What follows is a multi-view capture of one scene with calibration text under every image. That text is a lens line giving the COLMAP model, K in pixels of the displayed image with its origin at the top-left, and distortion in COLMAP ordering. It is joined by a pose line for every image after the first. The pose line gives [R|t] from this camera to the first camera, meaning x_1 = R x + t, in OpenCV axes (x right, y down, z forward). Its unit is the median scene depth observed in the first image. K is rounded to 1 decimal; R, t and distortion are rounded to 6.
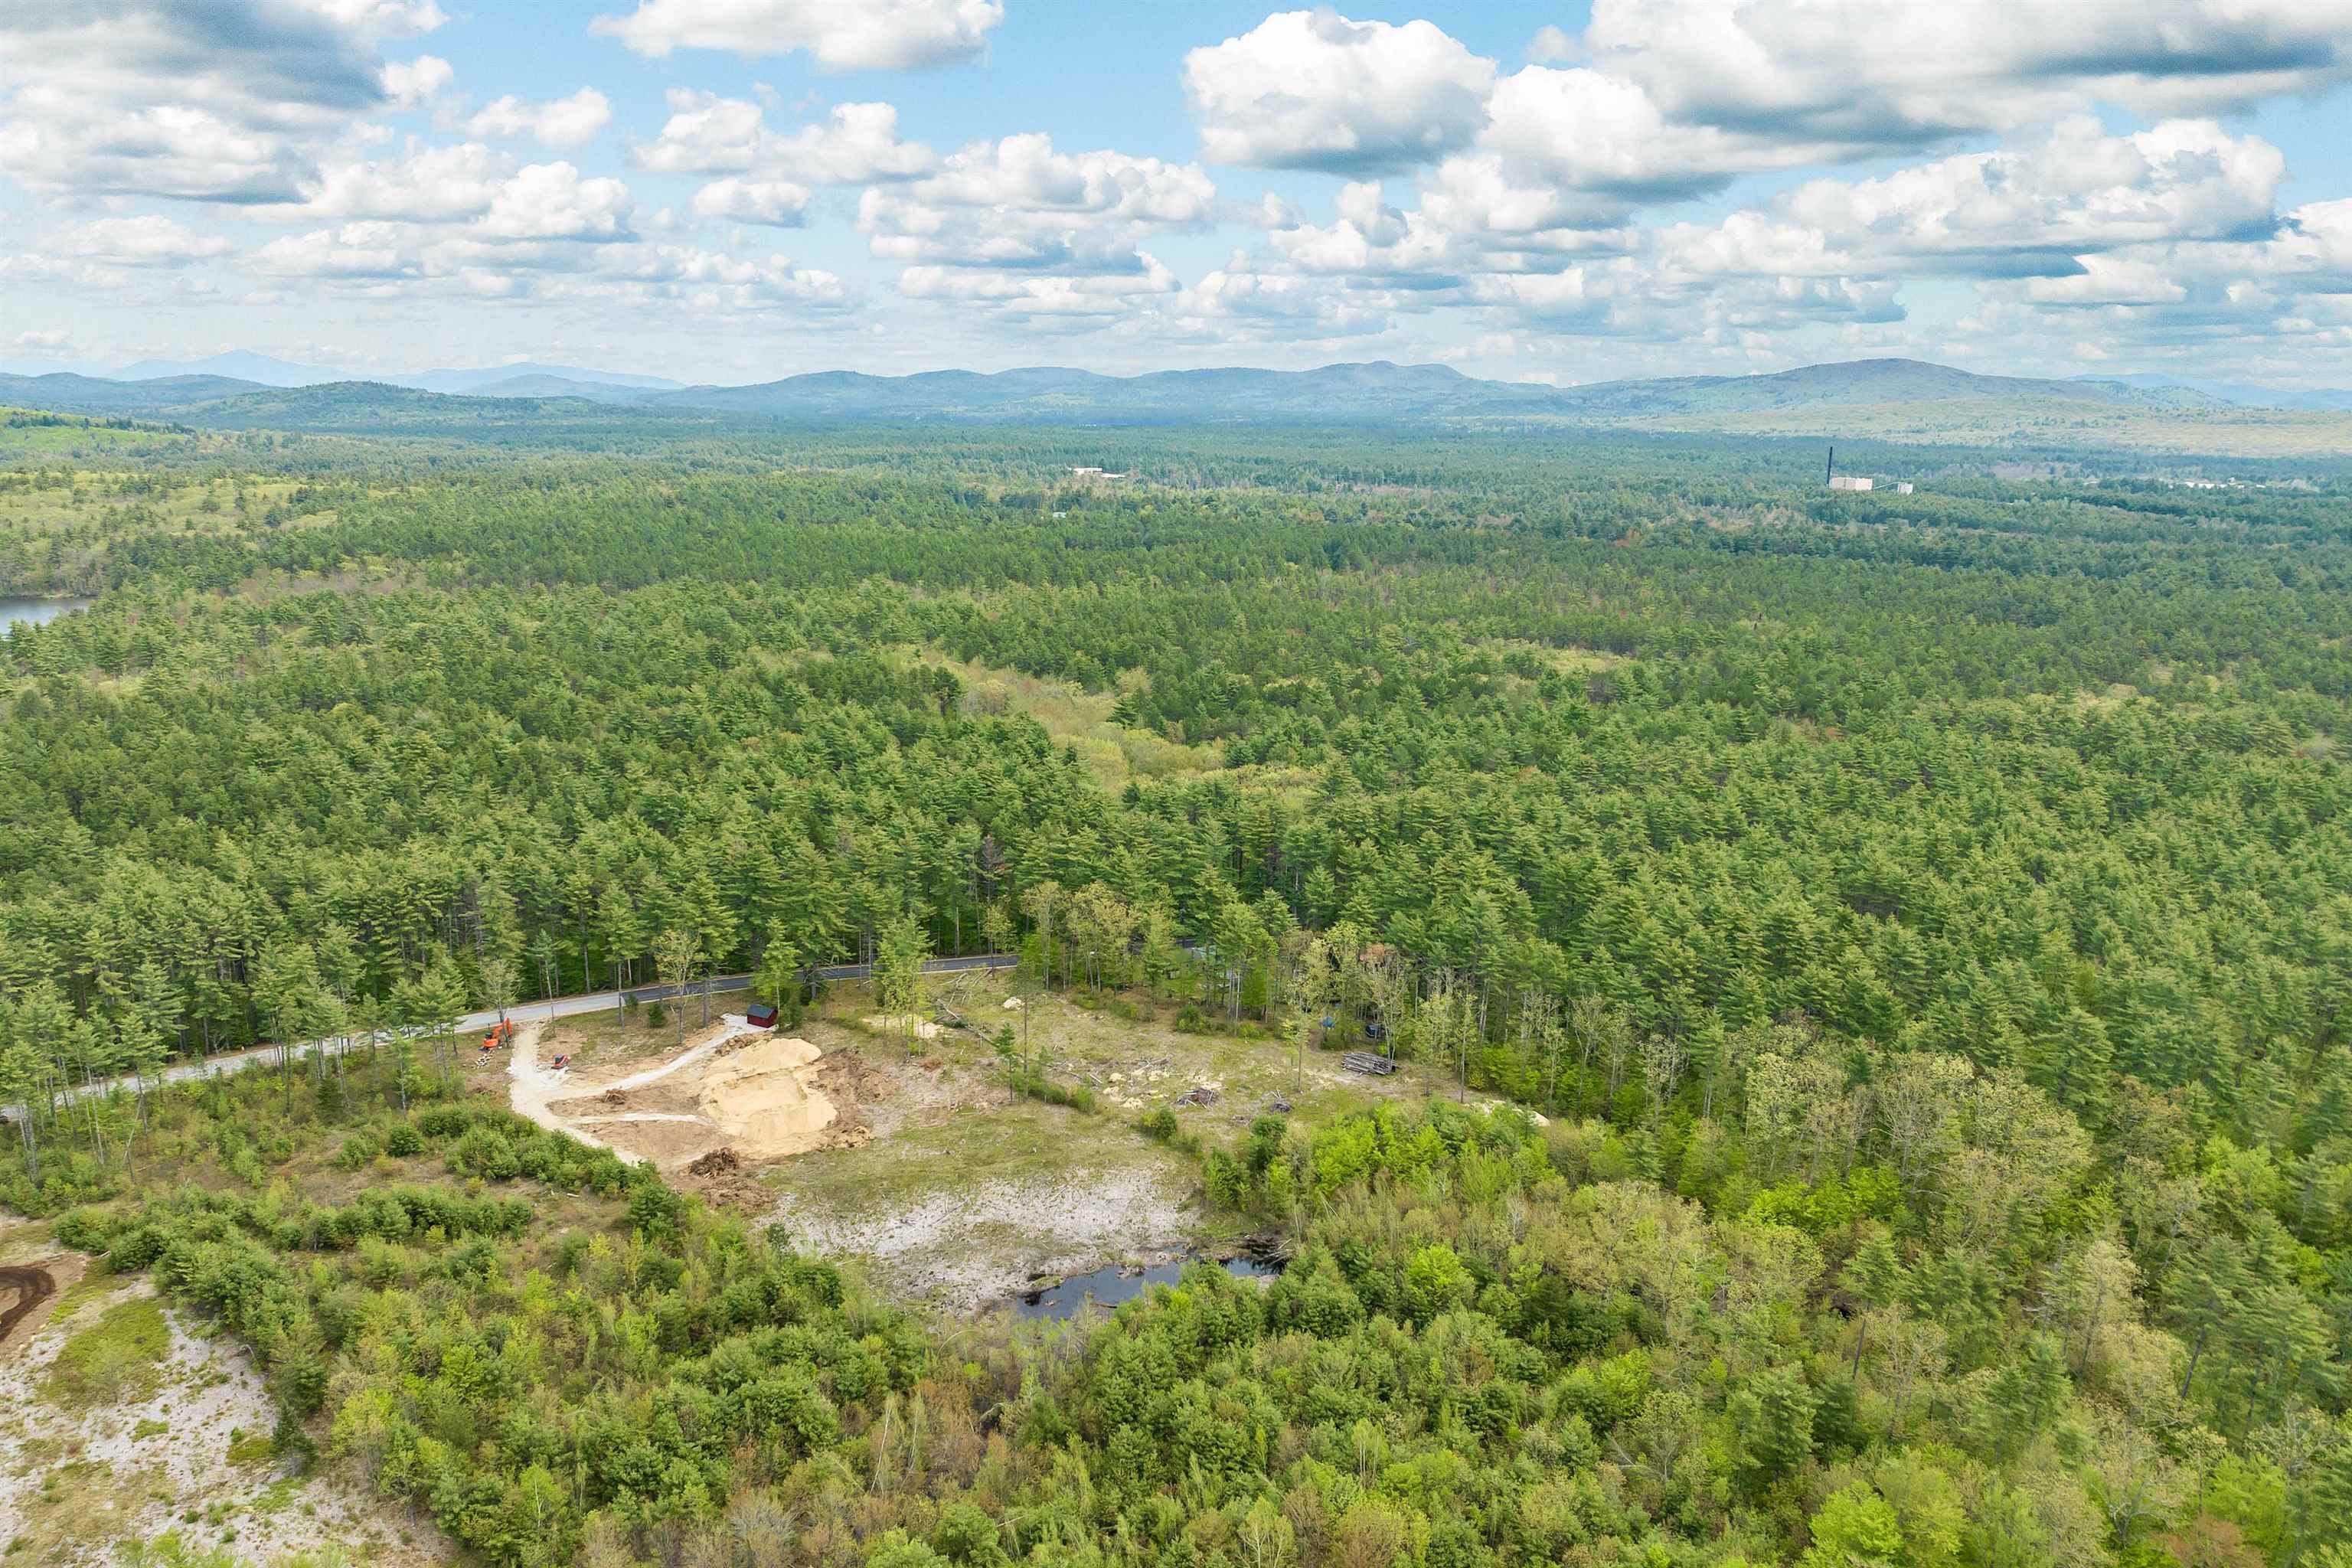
lens RADIAL K [[1679.6, 0, 1176.0], [0, 1679.6, 784.0], [0, 0, 1]] dist [-0.035510, -0.005091]
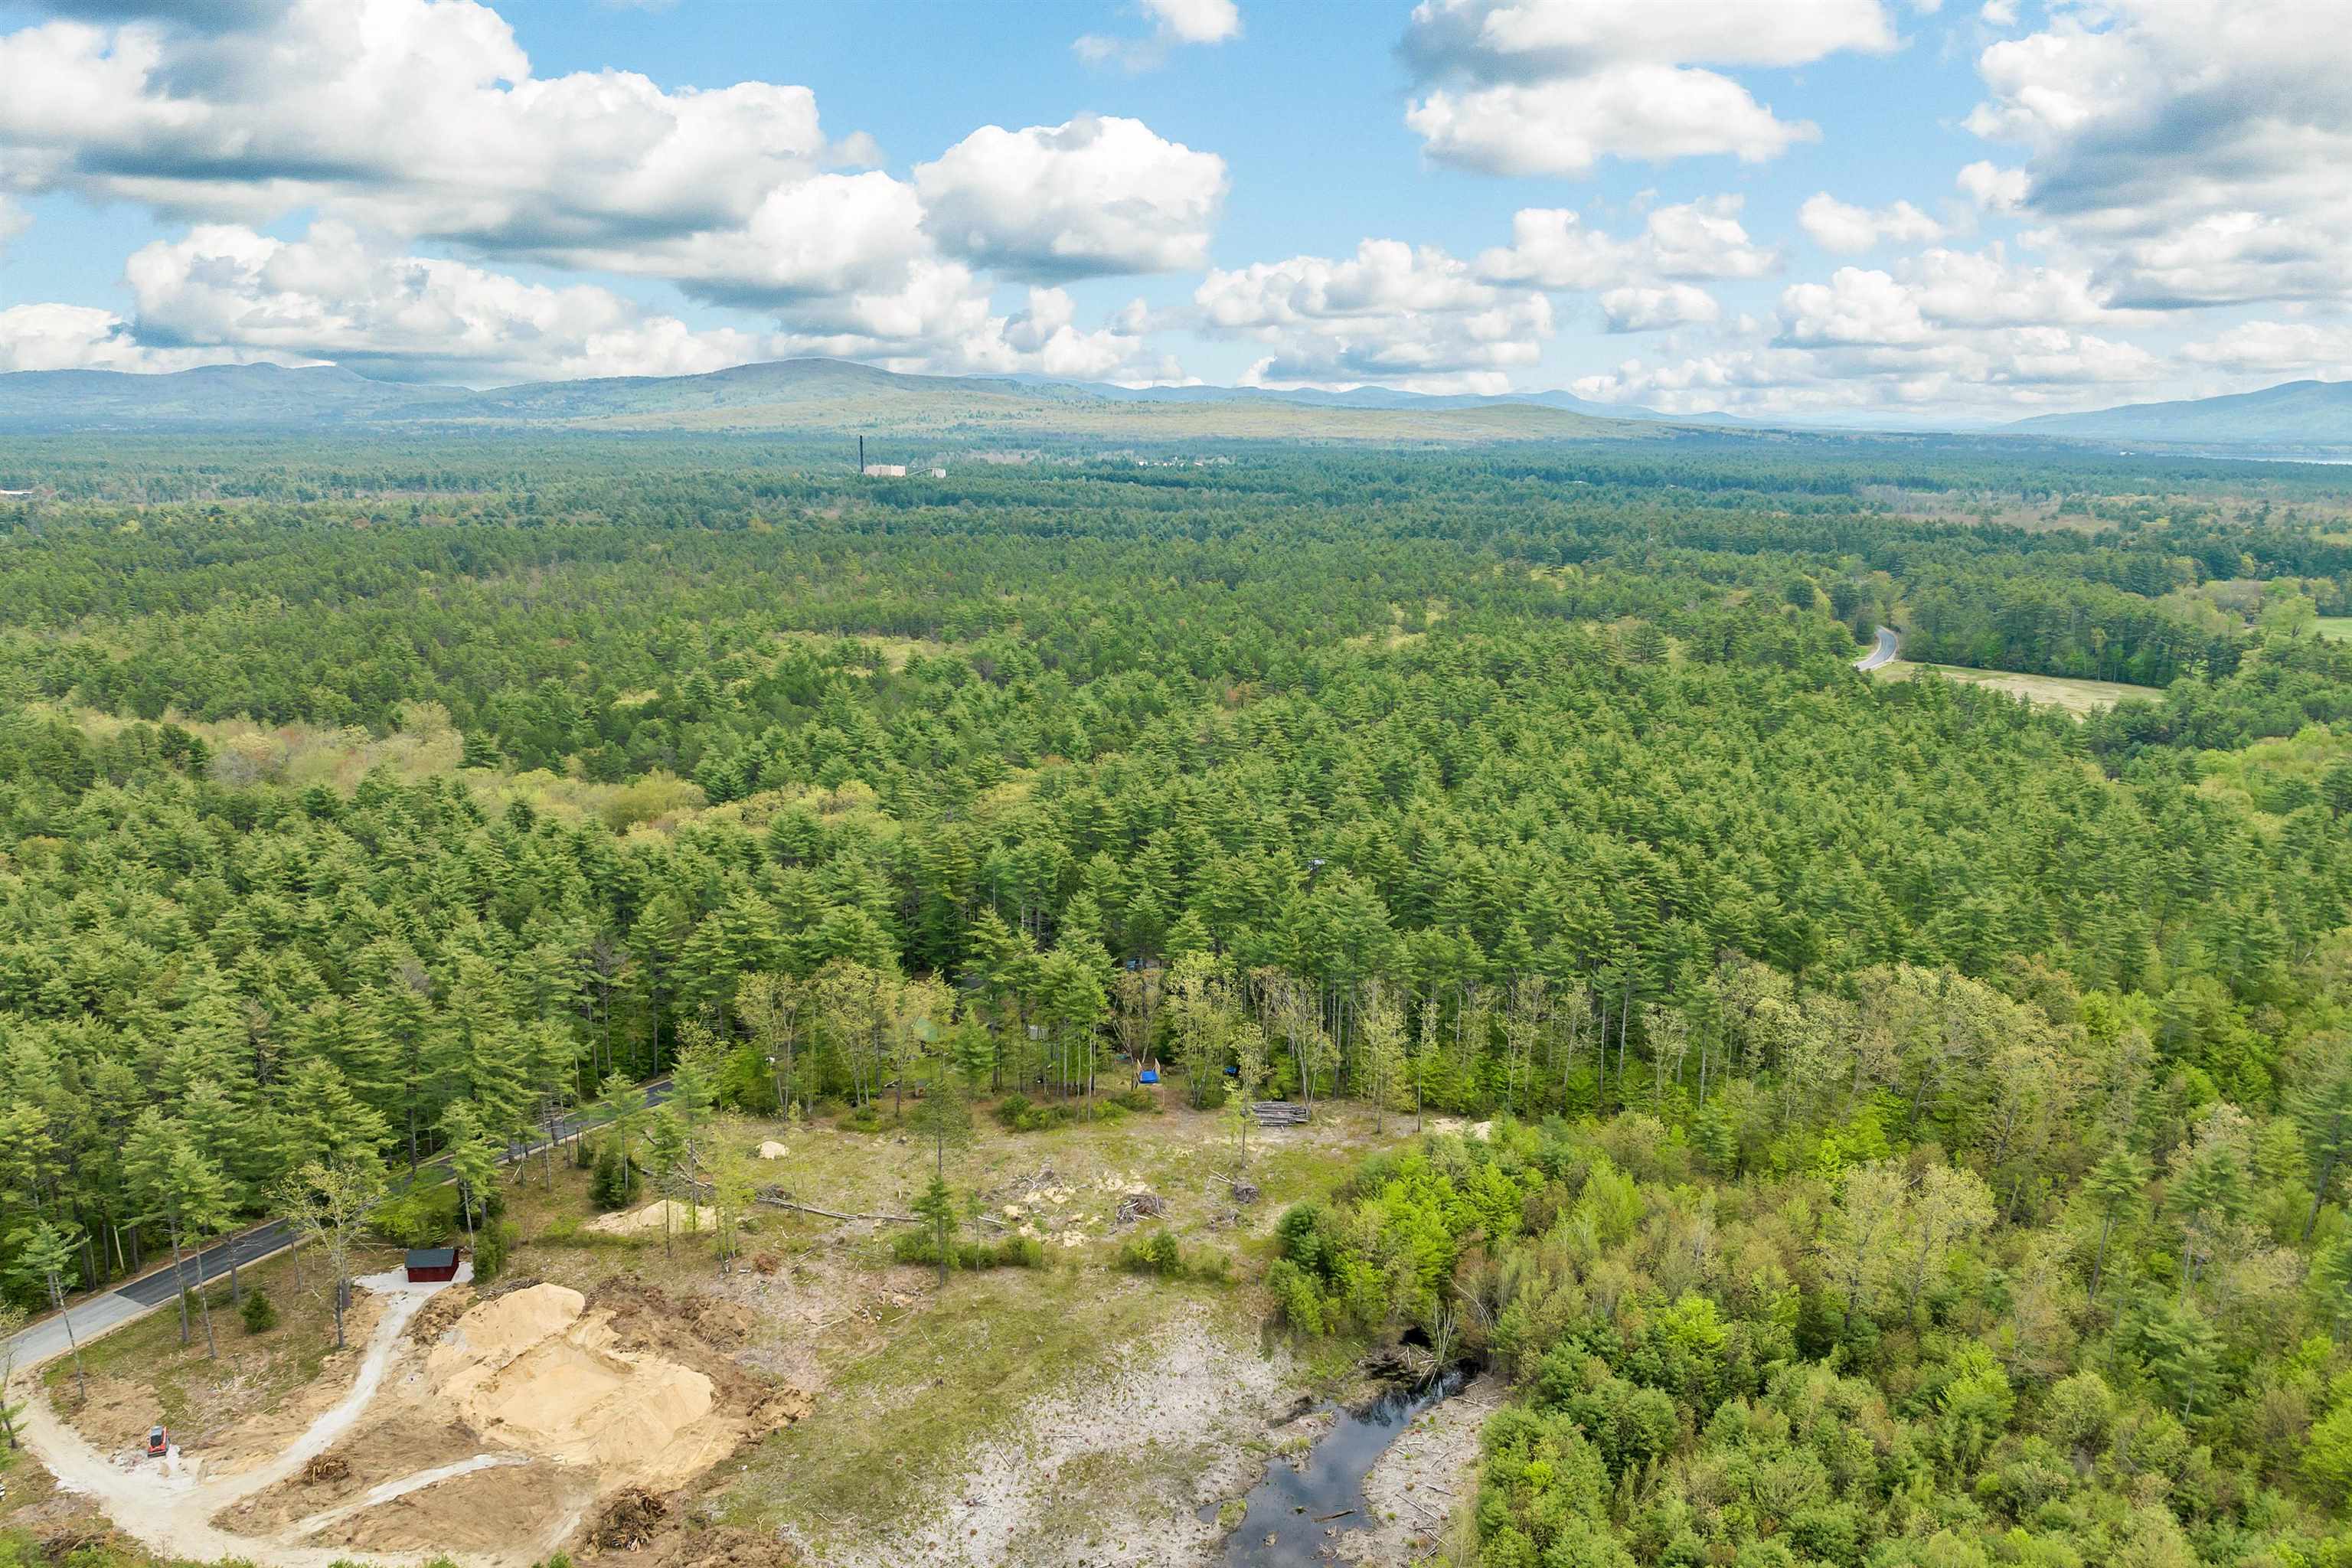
lens RADIAL K [[1679.6, 0, 1176.0], [0, 1679.6, 784.0], [0, 0, 1]] dist [-0.035510, -0.005091]
pose [[0.824970, -0.127417, 0.550626, -0.347944], [0.127360, 0.991108, 0.038532, -0.032680], [-0.550639, 0.038340, 0.833863, 0.314772]]
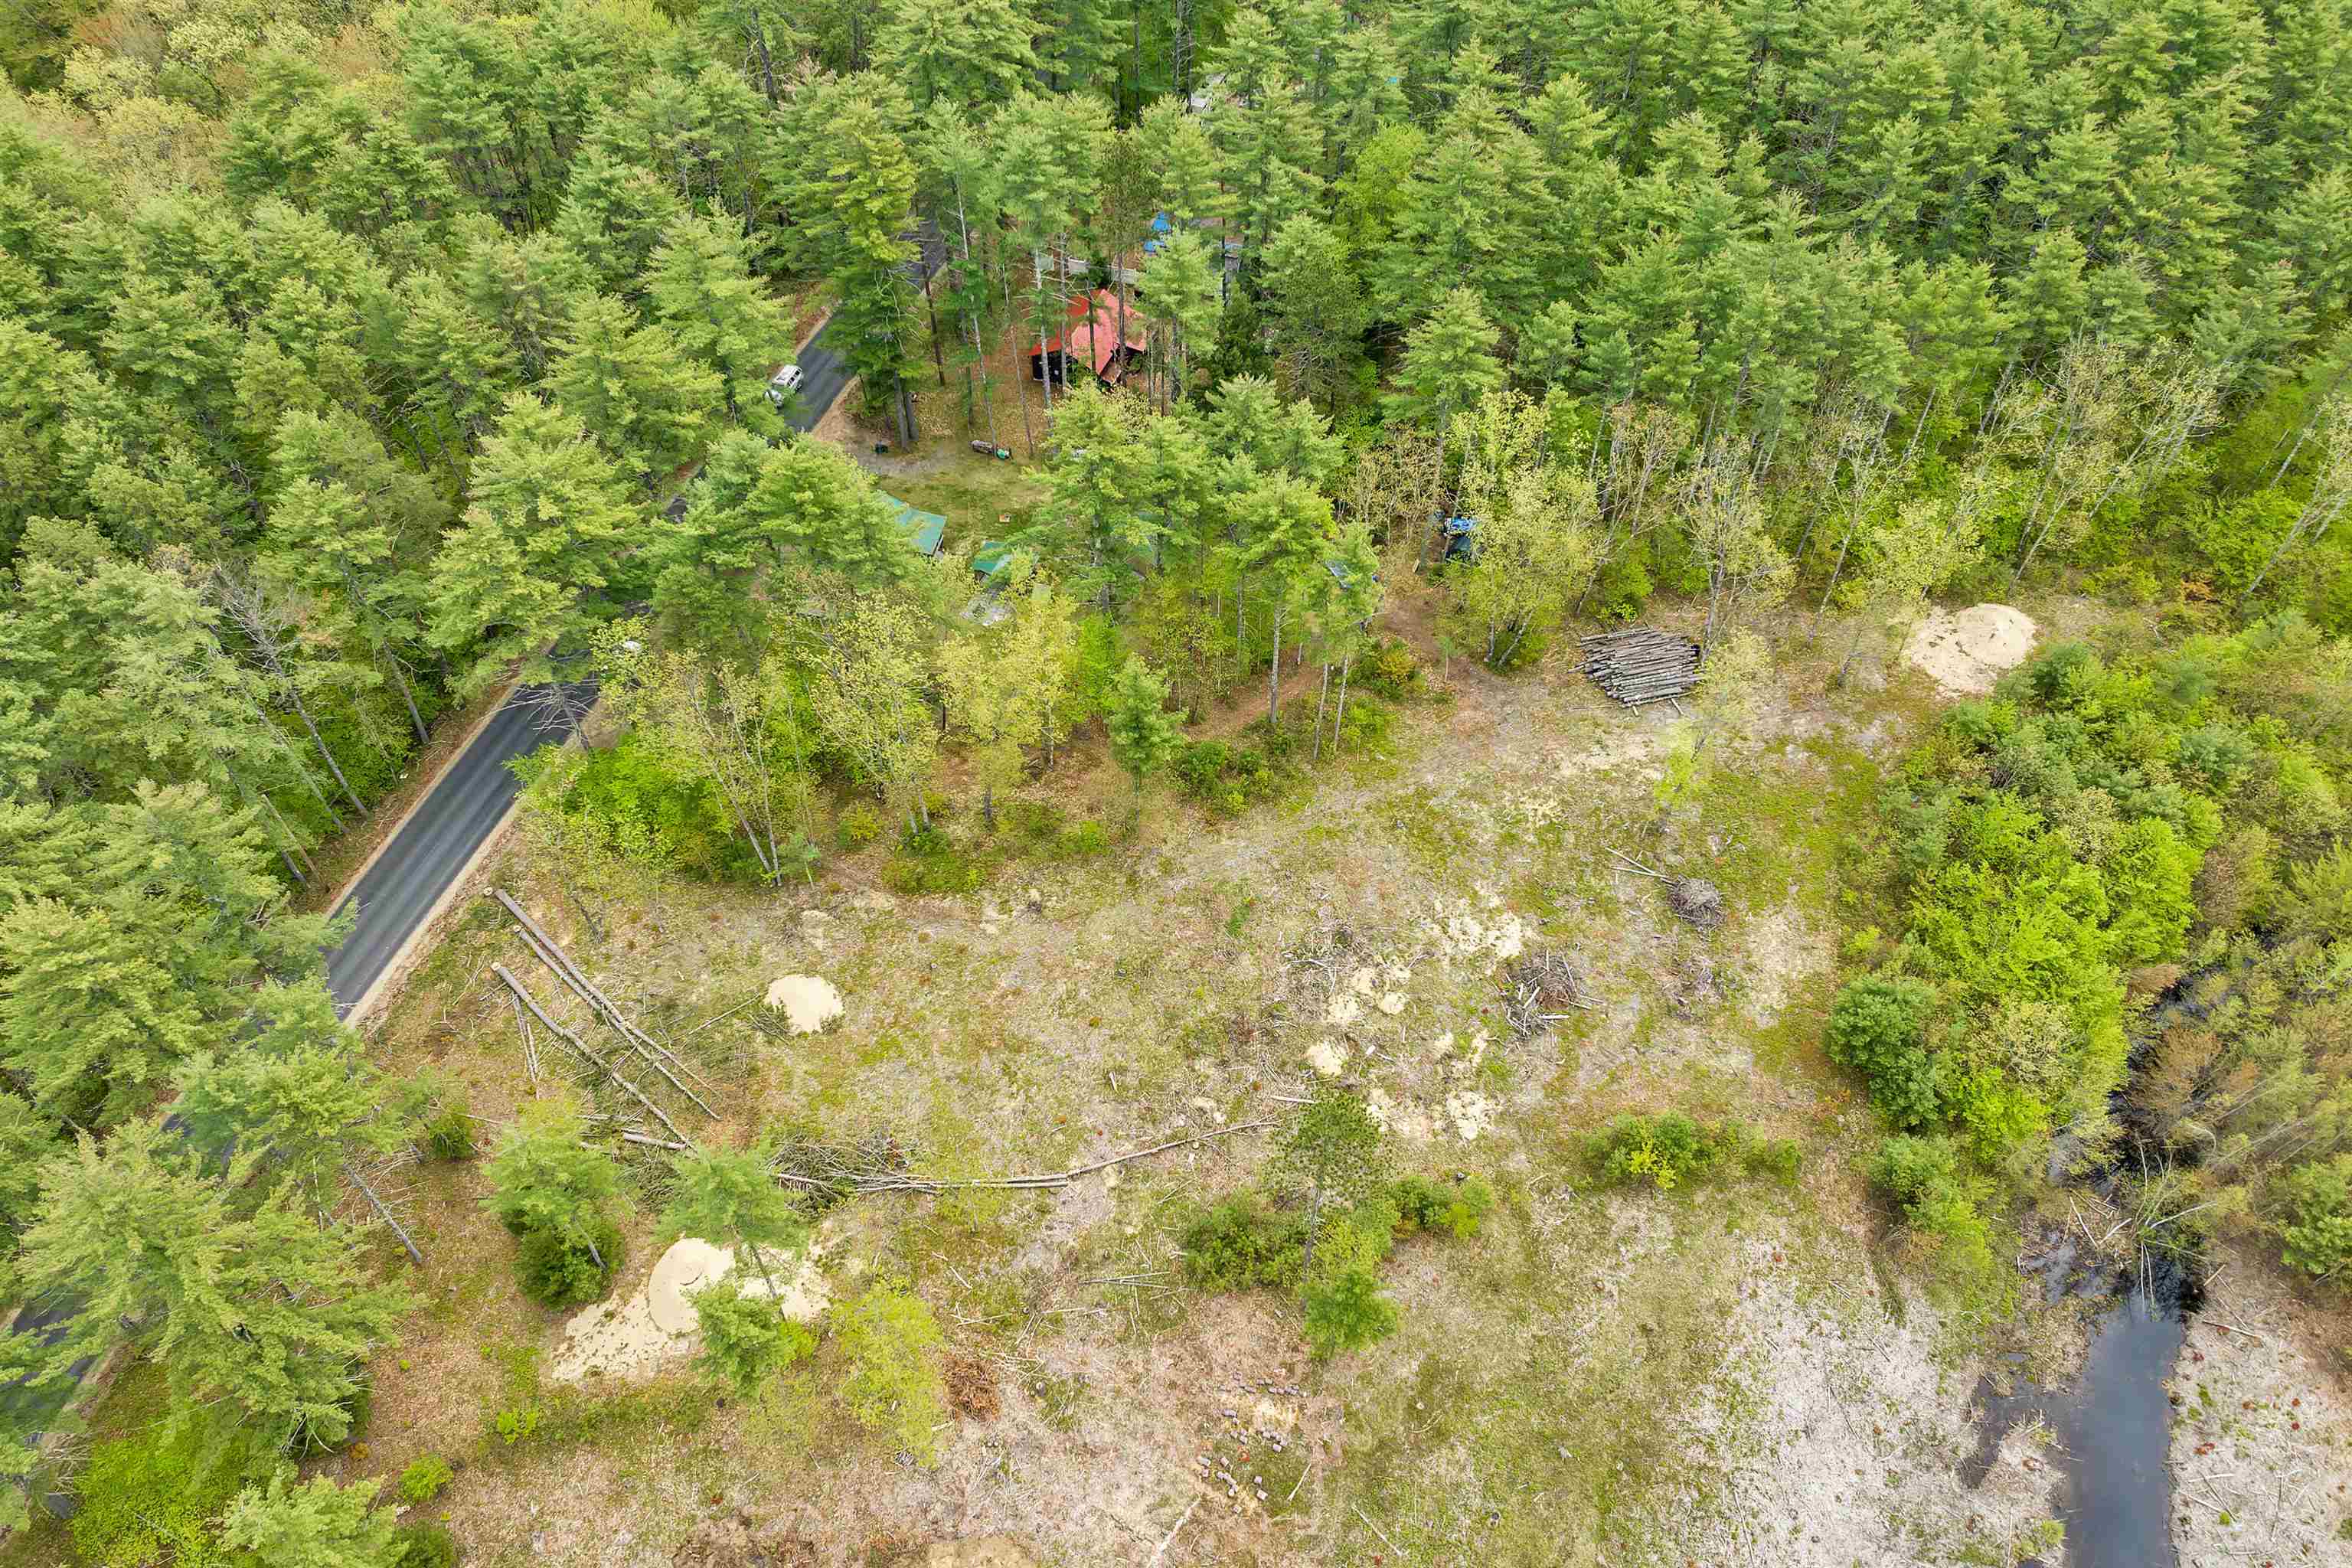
lens RADIAL K [[1679.6, 0, 1176.0], [0, 1679.6, 784.0], [0, 0, 1]] dist [-0.035510, -0.005091]
pose [[0.640420, -0.623785, 0.448056, -0.188607], [0.178117, 0.688112, 0.703403, -0.153592], [-0.747085, -0.370666, 0.551788, 0.795951]]
